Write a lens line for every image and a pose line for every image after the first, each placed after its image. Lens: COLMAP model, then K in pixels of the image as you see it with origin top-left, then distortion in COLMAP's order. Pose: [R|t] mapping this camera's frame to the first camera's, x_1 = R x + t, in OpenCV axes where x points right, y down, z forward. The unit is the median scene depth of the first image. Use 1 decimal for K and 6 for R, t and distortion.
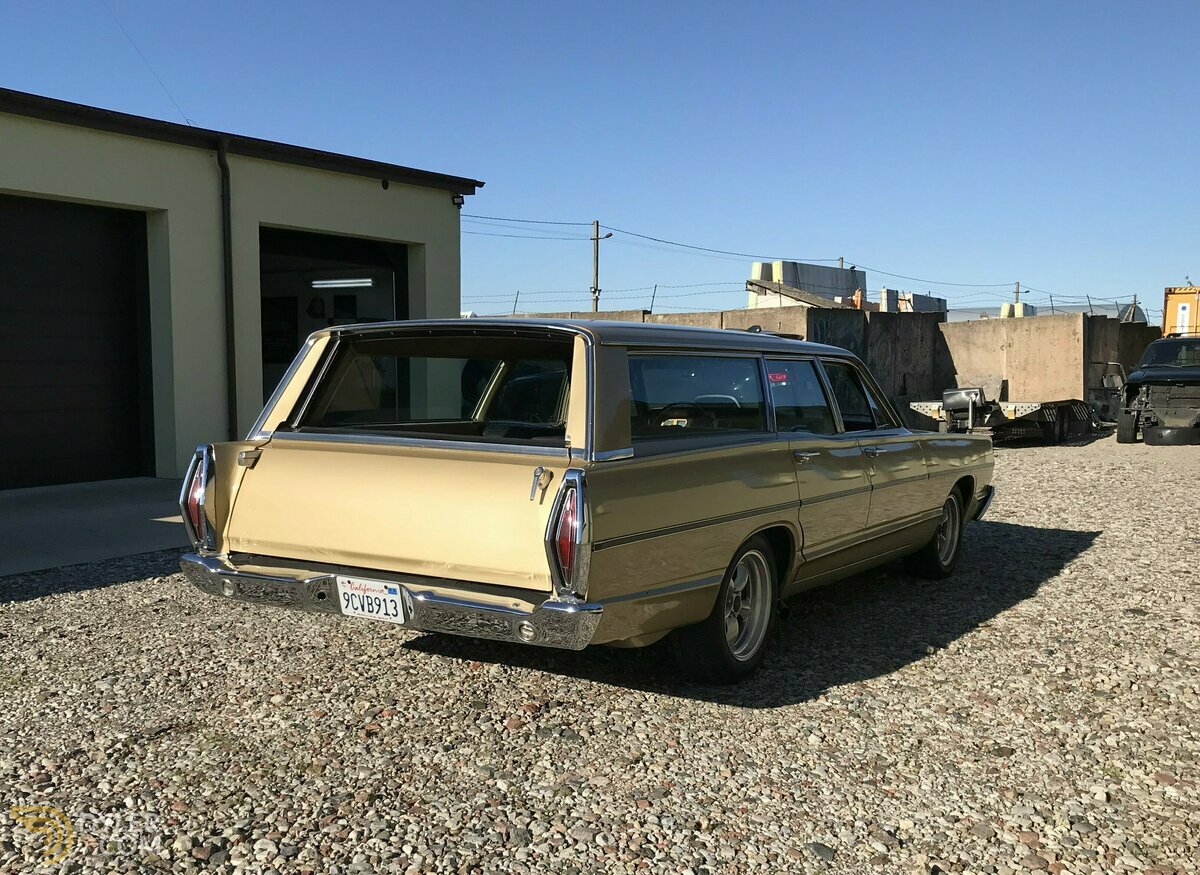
lens RADIAL K [[1188.0, 0, 582.5], [0, 1188.0, 531.4], [0, 0, 1]] dist [0.075048, -0.109291]
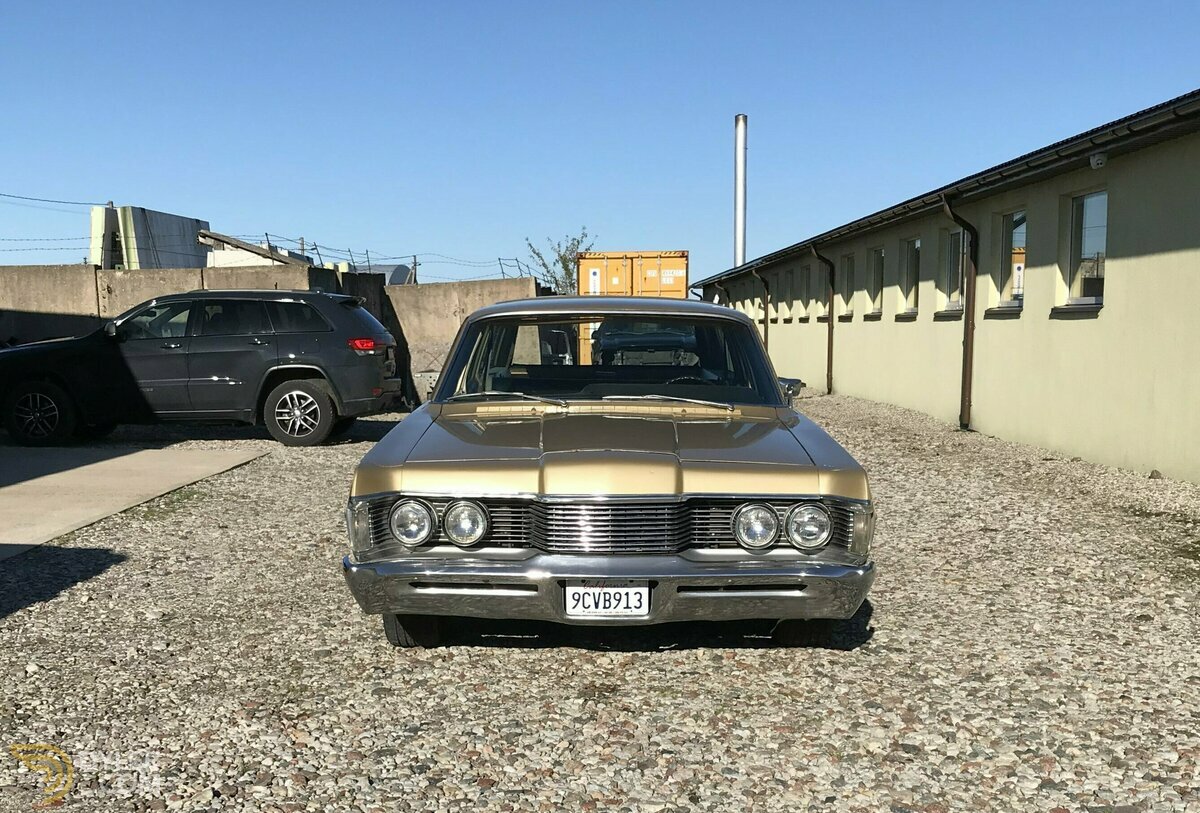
lens RADIAL K [[1411.8, 0, 595.9], [0, 1411.8, 553.1], [0, 0, 1]] dist [0.178339, -0.589114]
pose [[0.850272, -0.092042, 0.518234, -0.807759], [0.084634, 0.995688, 0.037981, 0.002702], [-0.519495, 0.011567, 0.854395, -0.021763]]
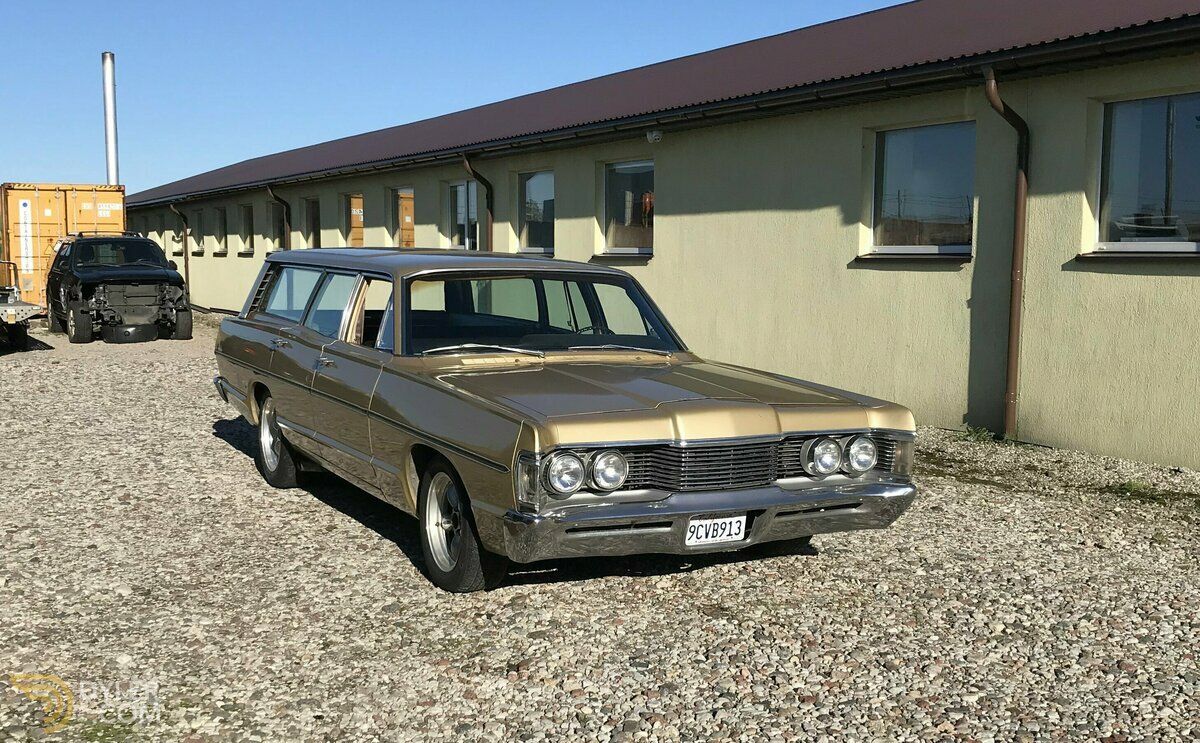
lens RADIAL K [[1306.9, 0, 600.7], [0, 1306.9, 419.4], [0, 0, 1]] dist [0.160330, -0.486014]
pose [[0.508721, -0.108769, 0.854033, -1.231018], [0.121746, 0.991107, 0.053706, -0.083040], [-0.852280, 0.076653, 0.517439, 0.361429]]
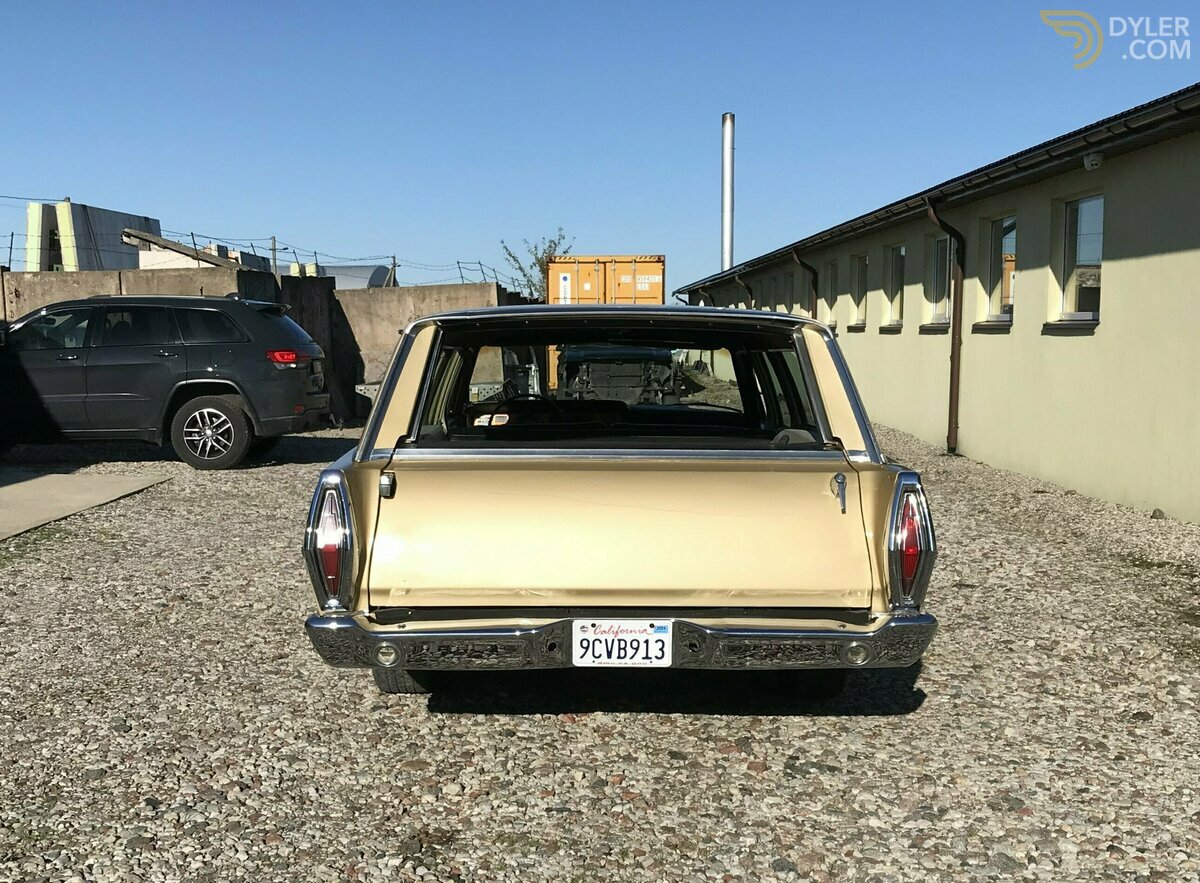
lens RADIAL K [[1472.6, 0, 614.9], [0, 1472.6, 525.5], [0, 0, 1]] dist [0.206062, -0.713458]
pose [[0.839131, -0.074084, 0.538861, -0.625890], [0.080198, 0.996705, 0.012142, -0.032720], [-0.537985, 0.033027, 0.842307, 0.106174]]
